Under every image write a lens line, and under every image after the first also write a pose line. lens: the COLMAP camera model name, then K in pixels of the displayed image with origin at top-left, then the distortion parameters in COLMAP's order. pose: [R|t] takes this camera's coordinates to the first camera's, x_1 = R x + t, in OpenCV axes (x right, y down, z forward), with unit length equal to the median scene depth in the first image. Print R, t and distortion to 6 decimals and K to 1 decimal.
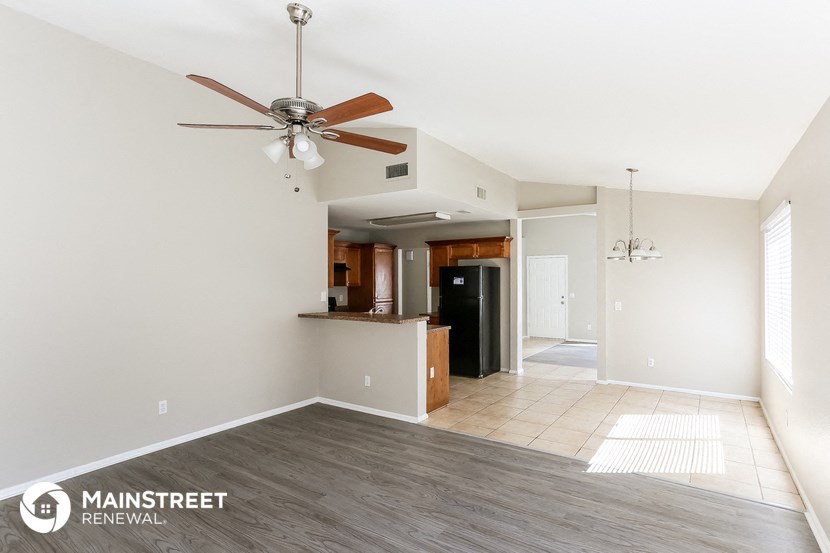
lens RADIAL K [[424.6, 0, 415.1], [0, 424.6, 279.6], [0, 0, 1]] dist [-0.000992, 0.000035]
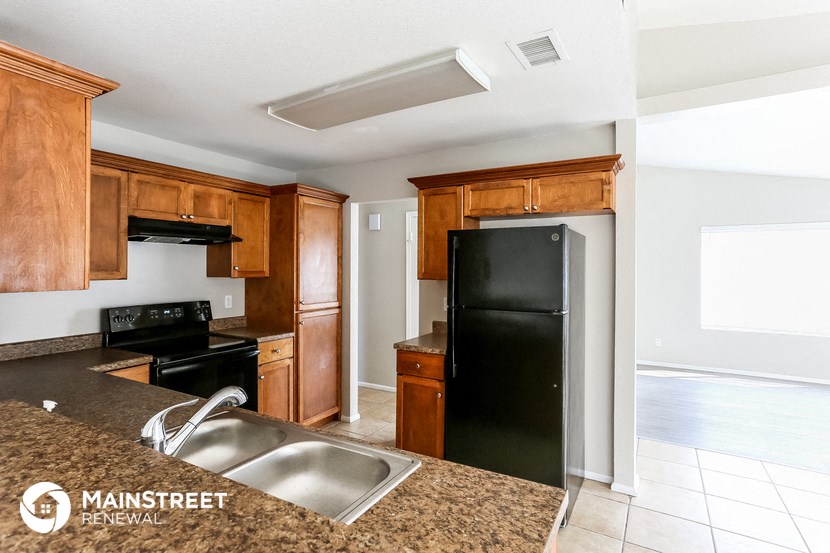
lens RADIAL K [[424.6, 0, 420.1], [0, 424.6, 274.7], [0, 0, 1]] dist [-0.000992, 0.000035]
pose [[0.995529, 0.005373, 0.094300, -0.005961], [-0.007376, 0.999754, 0.020905, 0.002391], [-0.094164, -0.021507, 0.995324, 0.529924]]
